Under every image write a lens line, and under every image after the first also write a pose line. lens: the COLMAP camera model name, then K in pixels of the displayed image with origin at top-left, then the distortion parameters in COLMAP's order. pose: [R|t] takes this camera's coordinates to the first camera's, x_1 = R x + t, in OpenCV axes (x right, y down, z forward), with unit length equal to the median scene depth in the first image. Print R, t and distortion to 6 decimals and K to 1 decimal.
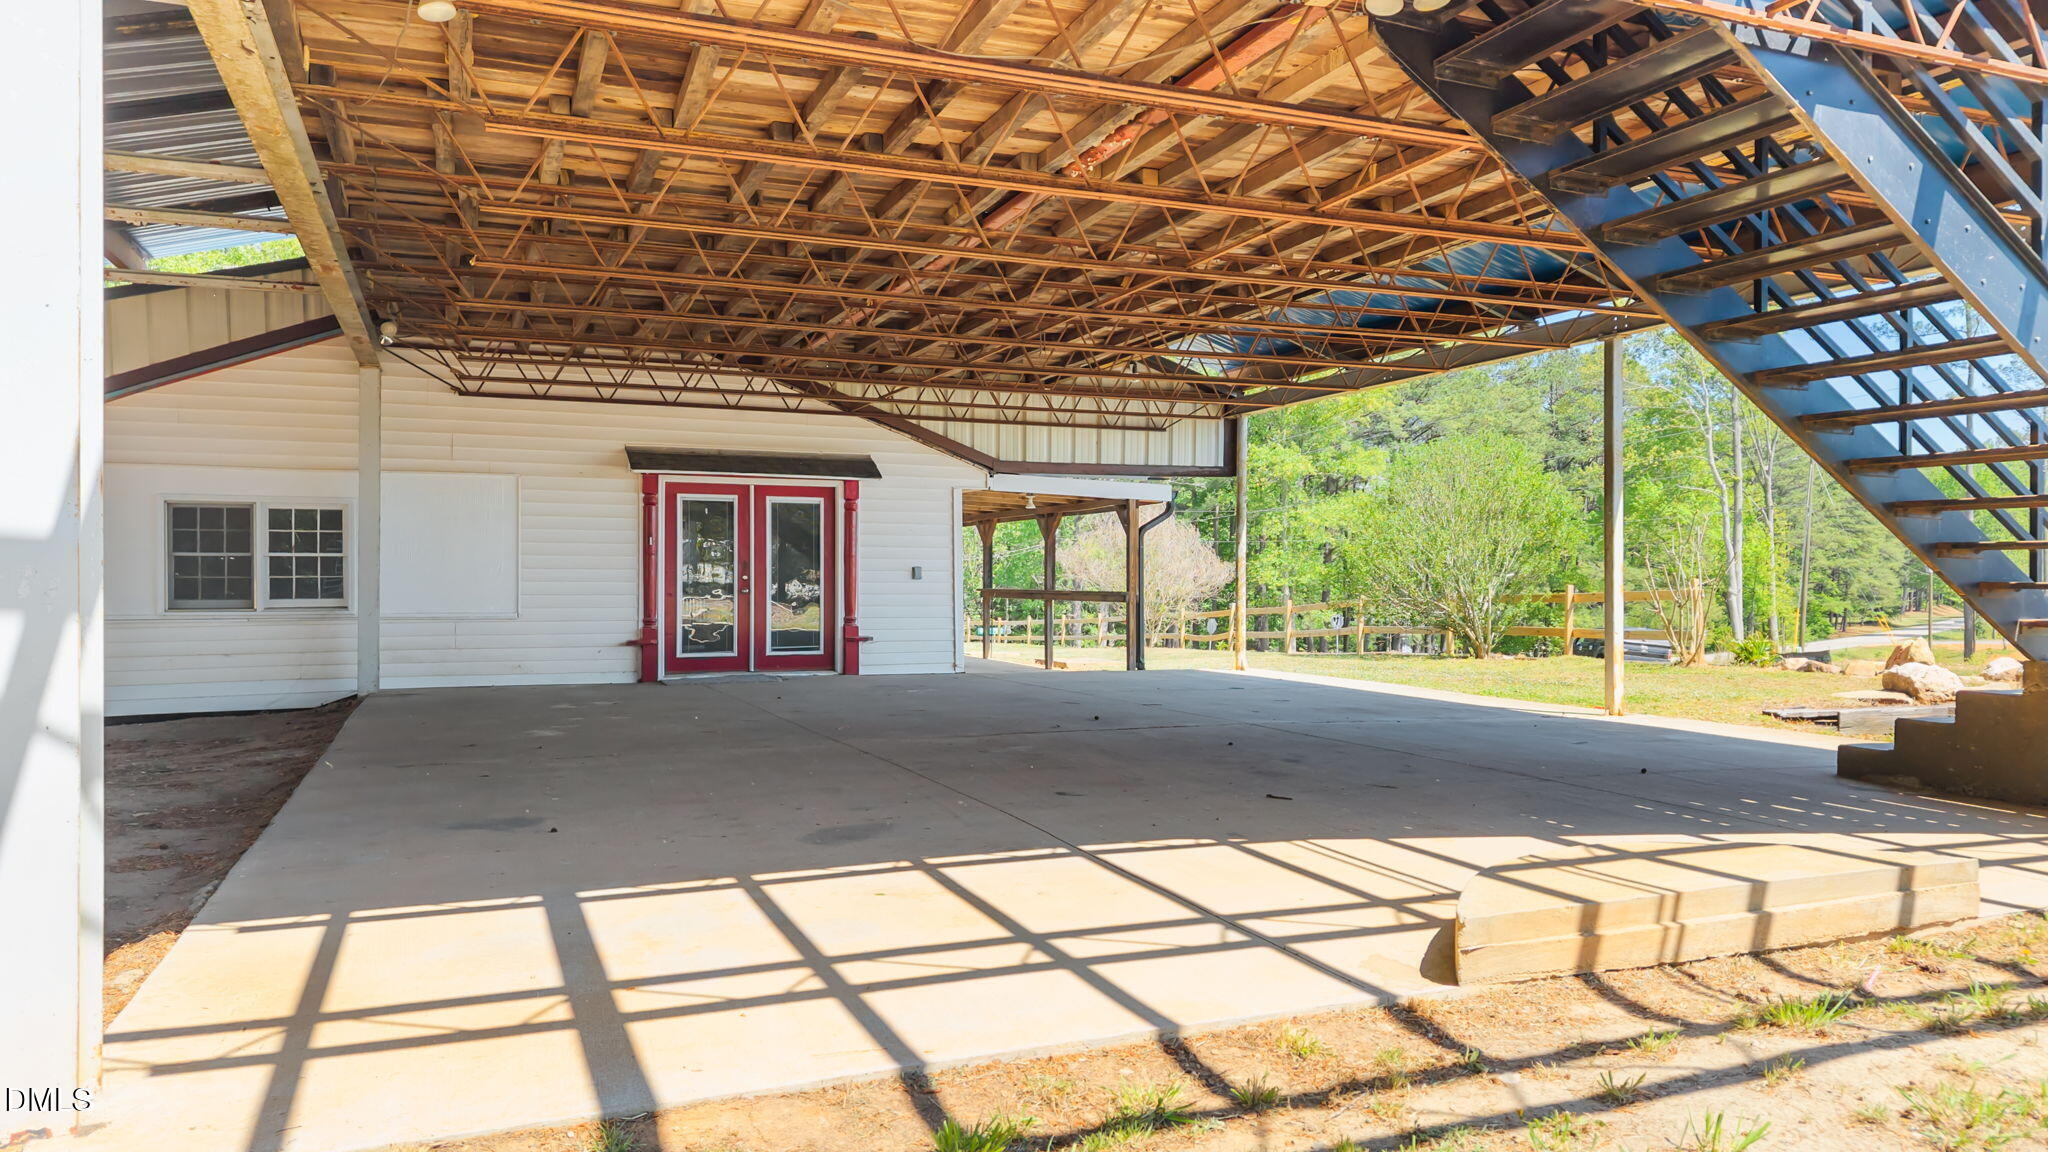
lens RADIAL K [[1370.3, 0, 1023.1], [0, 1370.3, 574.5], [0, 0, 1]] dist [0.016239, -0.018339]
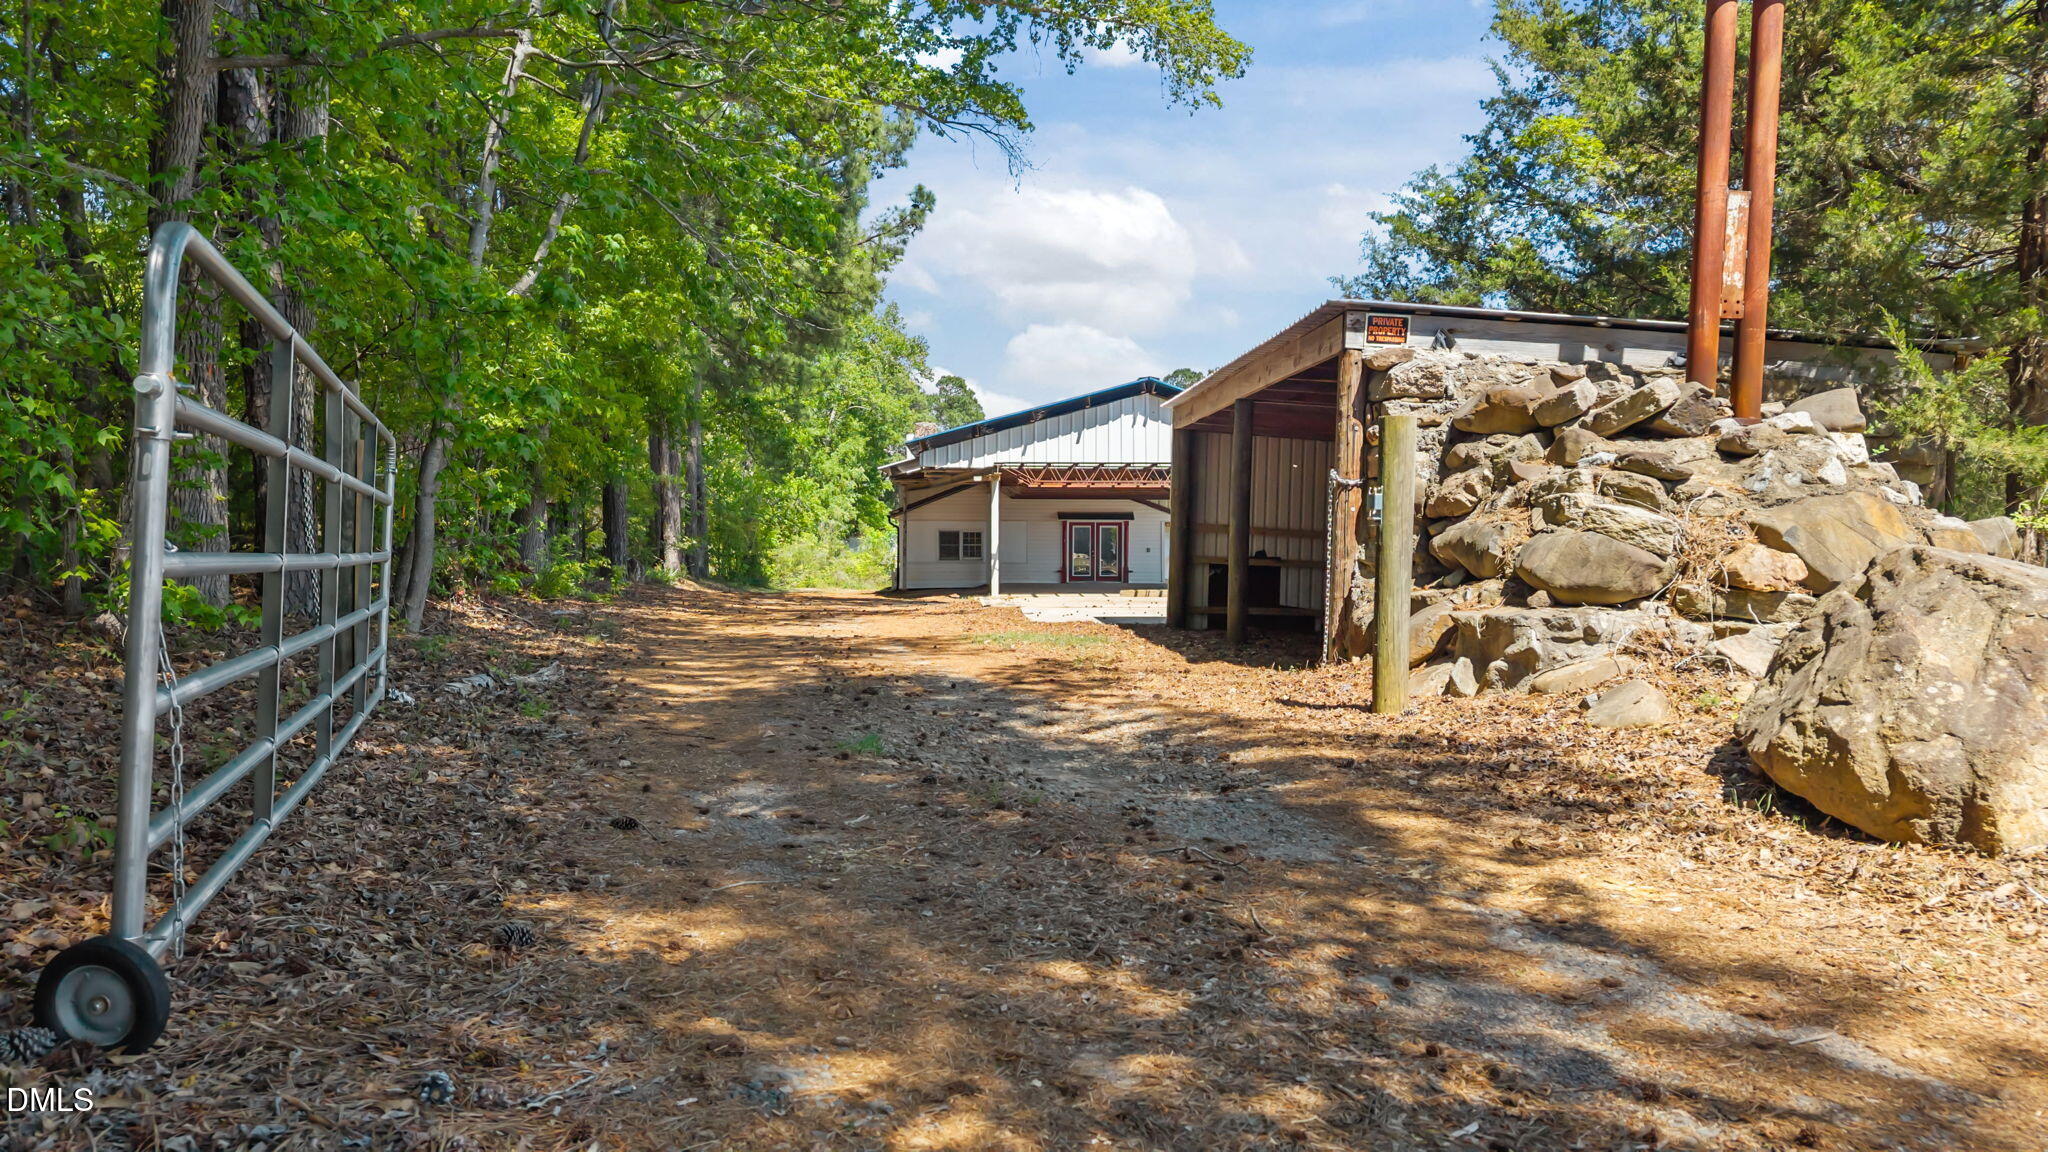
lens RADIAL K [[1370.3, 0, 1024.3], [0, 1370.3, 572.8], [0, 0, 1]] dist [0.016239, -0.018339]
pose [[0.955804, 0.003150, -0.293989, 0.607414], [-0.001229, 0.999977, 0.006720, 0.031575], [0.294003, -0.006062, 0.955785, -2.182720]]
